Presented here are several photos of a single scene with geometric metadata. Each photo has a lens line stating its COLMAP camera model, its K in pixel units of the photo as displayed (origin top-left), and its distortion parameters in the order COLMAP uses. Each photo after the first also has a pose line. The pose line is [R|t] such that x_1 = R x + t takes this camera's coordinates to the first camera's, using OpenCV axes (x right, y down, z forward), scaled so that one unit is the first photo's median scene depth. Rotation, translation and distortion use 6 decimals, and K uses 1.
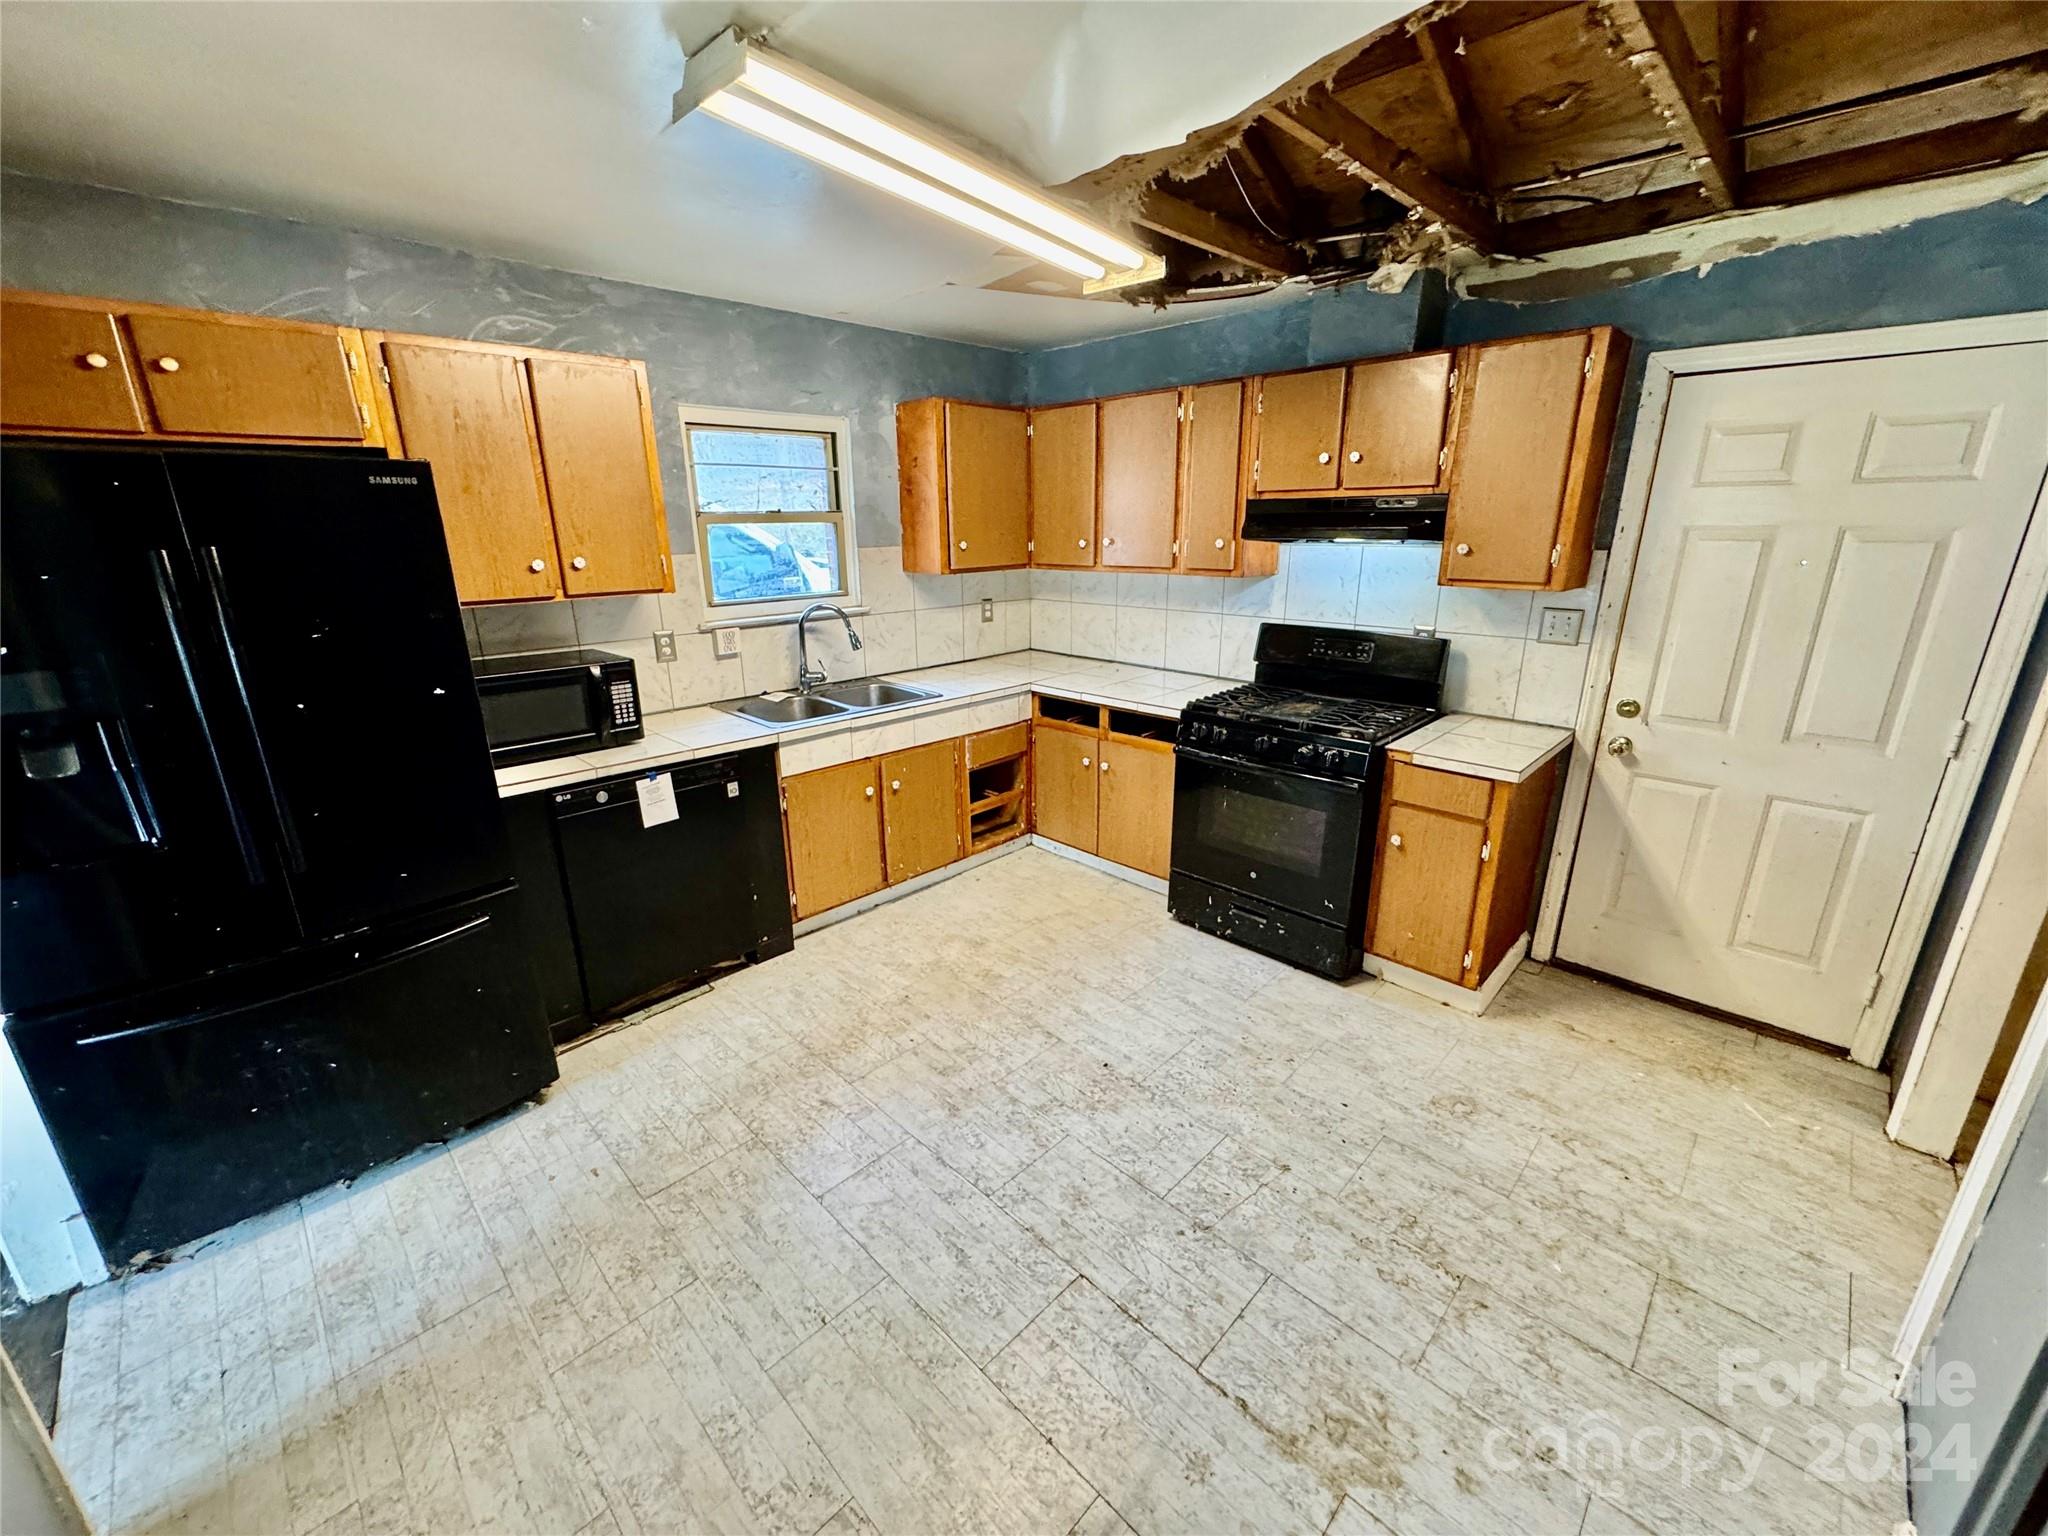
lens RADIAL K [[813.0, 0, 1020.8], [0, 813.0, 766.1], [0, 0, 1]] dist [-0.001520, -0.000081]
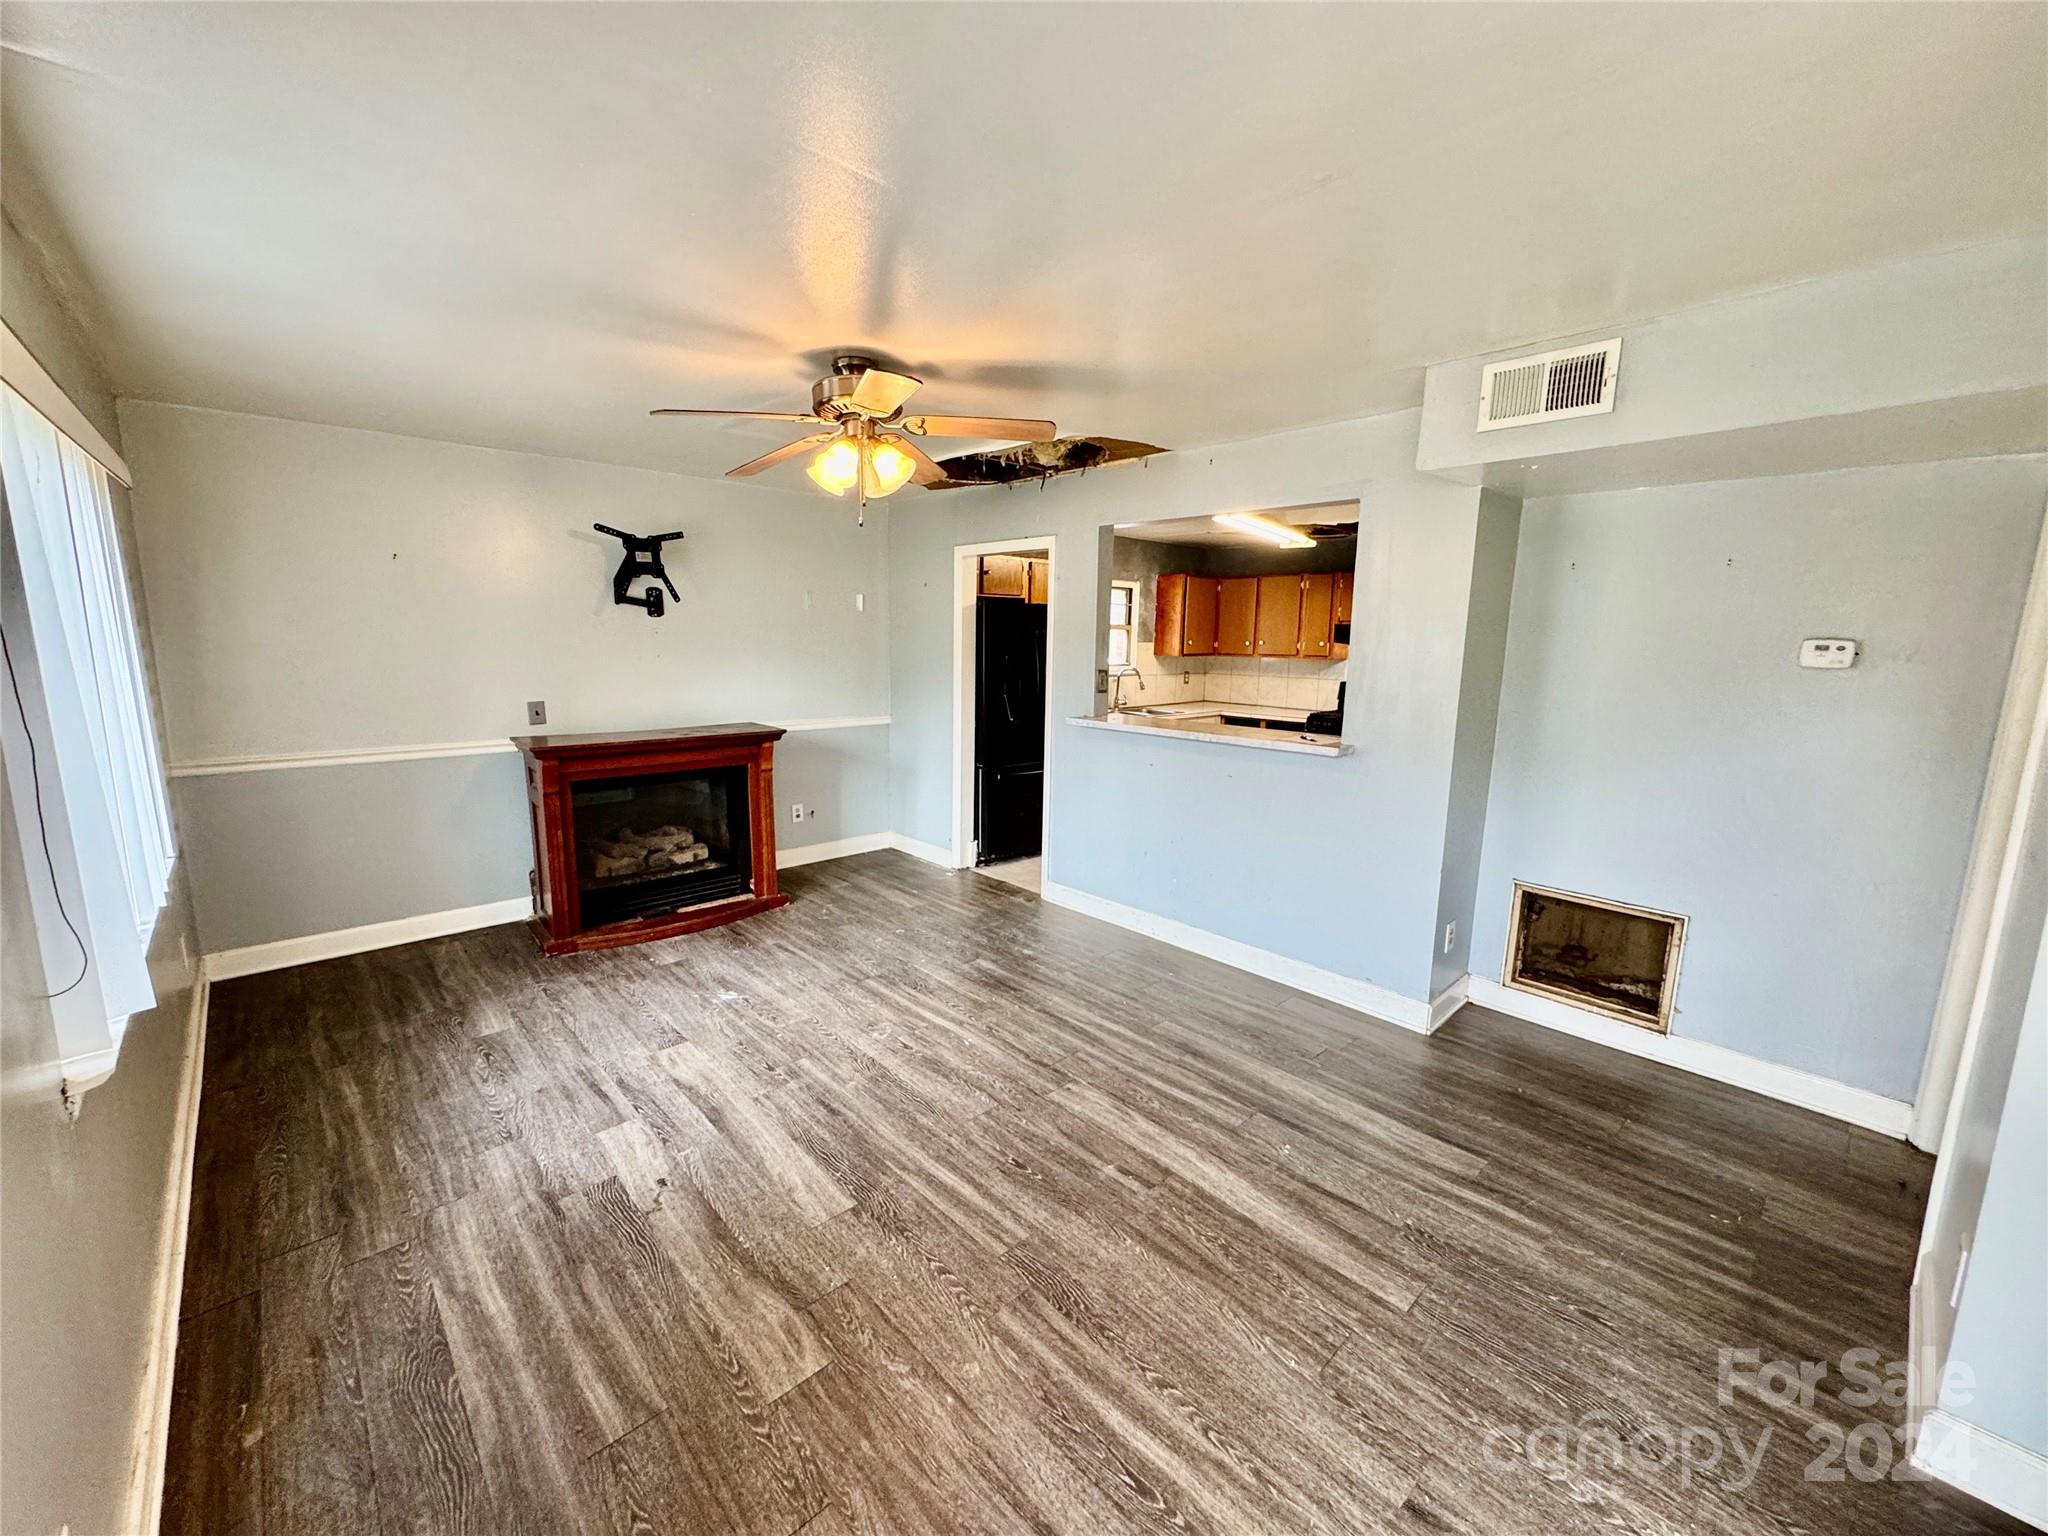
lens RADIAL K [[813.0, 0, 1020.8], [0, 813.0, 766.1], [0, 0, 1]] dist [-0.001520, -0.000081]
pose [[0.999250, 0.030462, -0.023907, -0.545228], [-0.033387, 0.990502, -0.133380, 0.400978], [0.019617, 0.134079, 0.990777, -1.230786]]
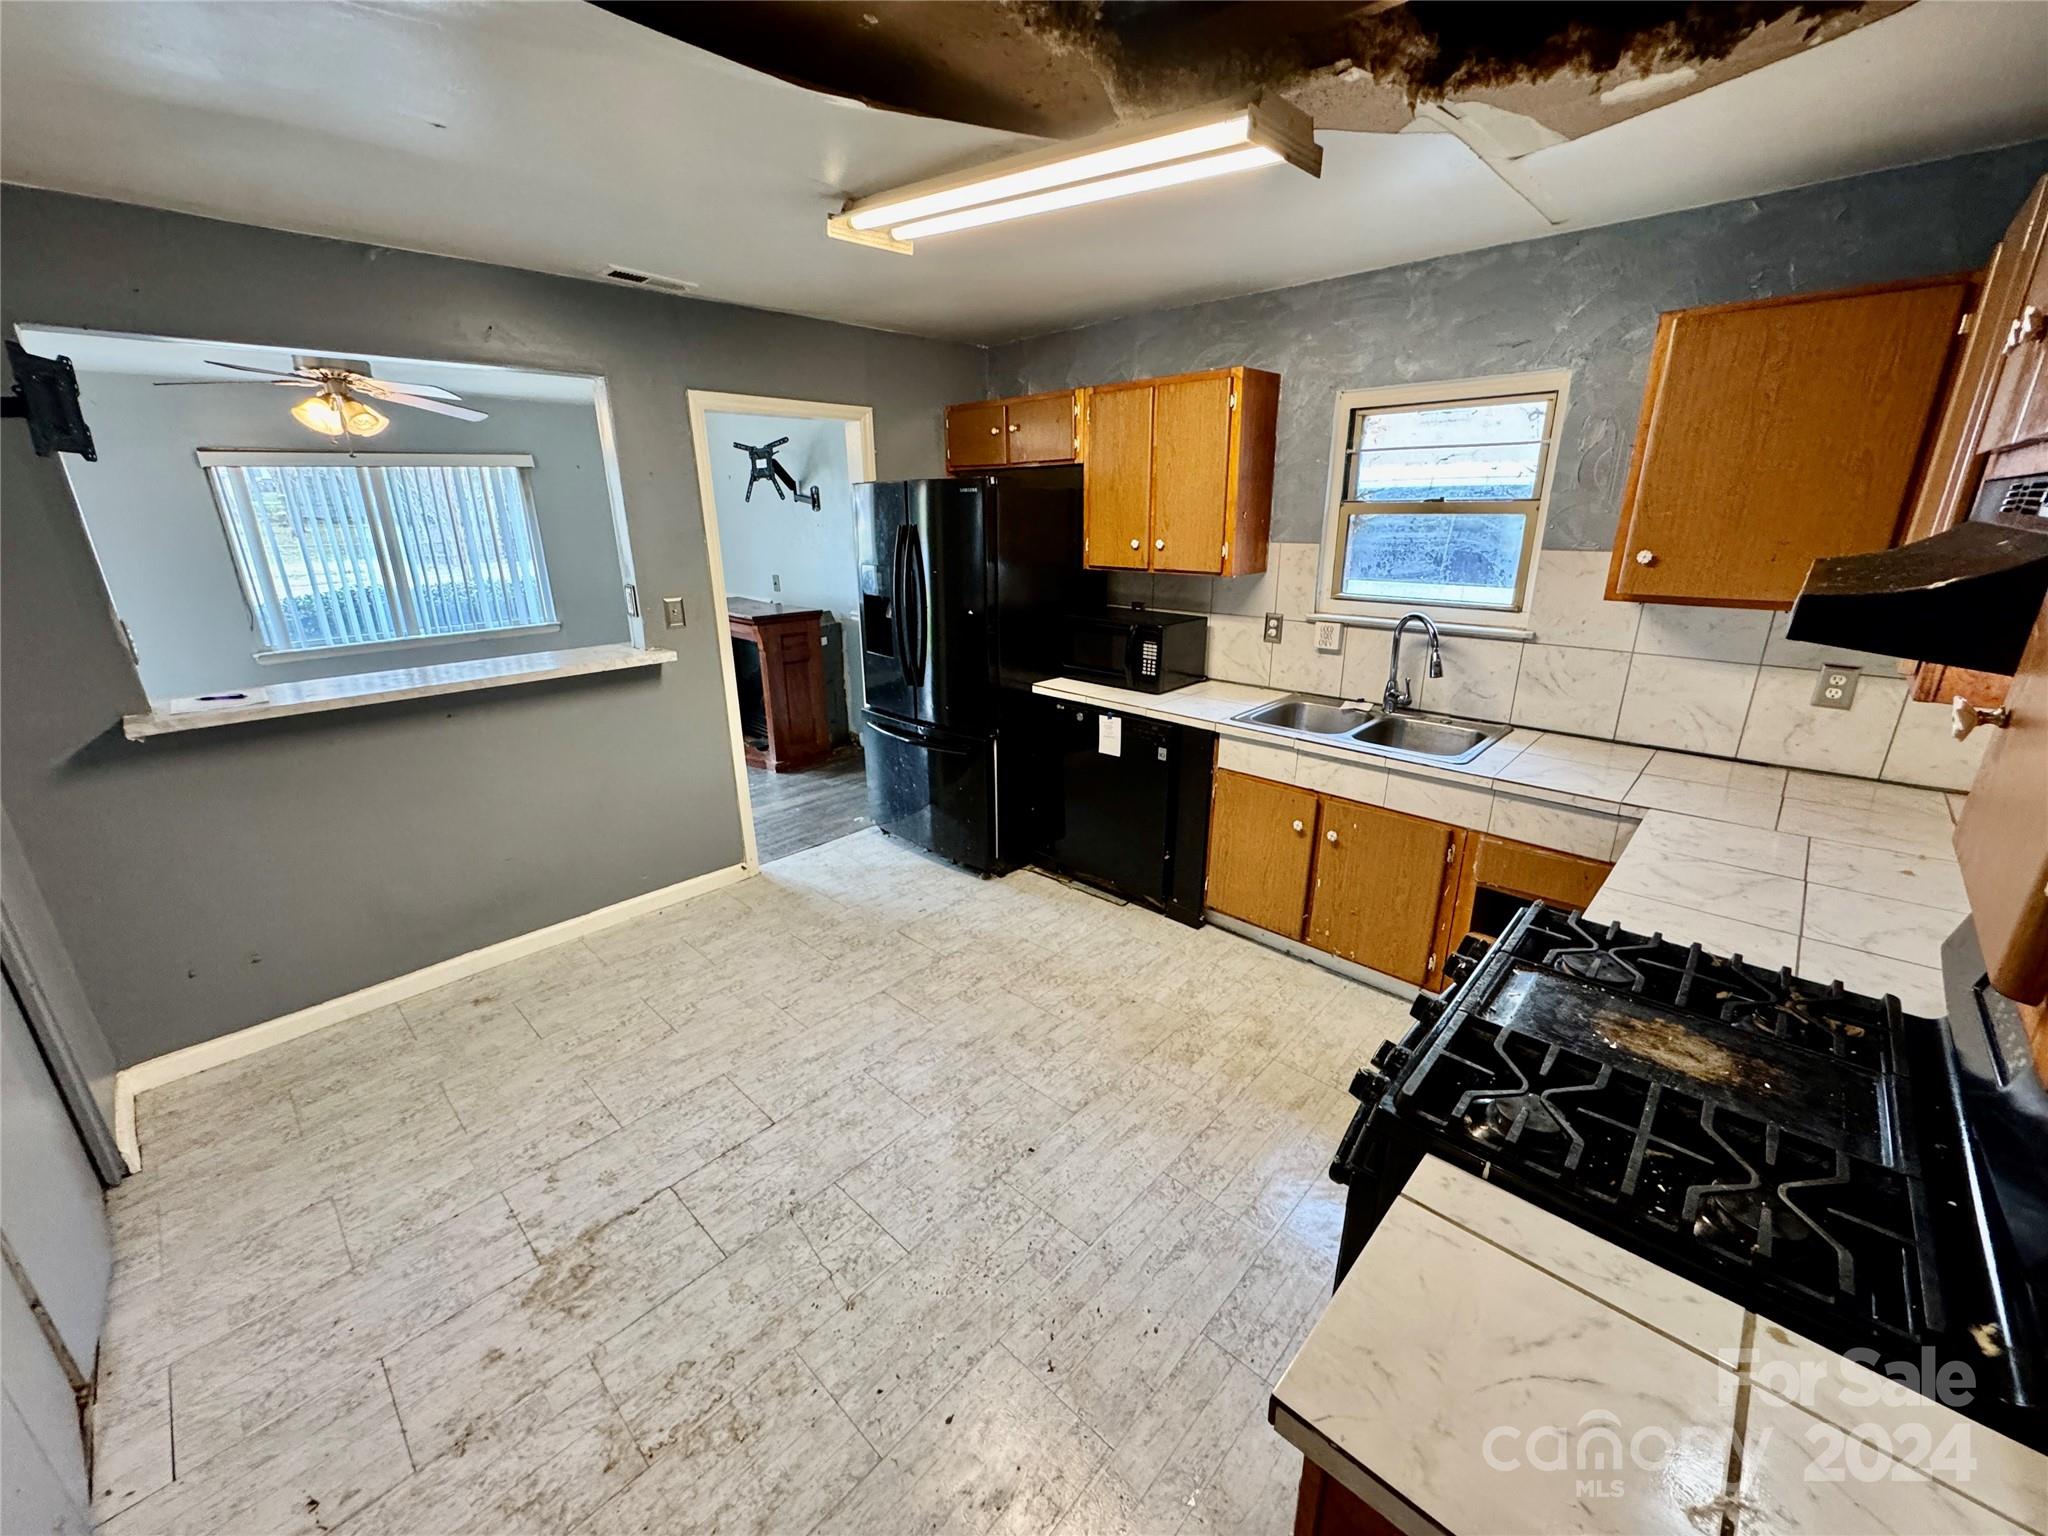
lens RADIAL K [[813.0, 0, 1020.8], [0, 813.0, 766.1], [0, 0, 1]] dist [-0.001520, -0.000081]
pose [[0.022464, 0.316998, -0.948160, 0.674202], [-0.281546, 0.912021, 0.298245, -0.223673], [0.959285, 0.260251, 0.109737, 0.660633]]
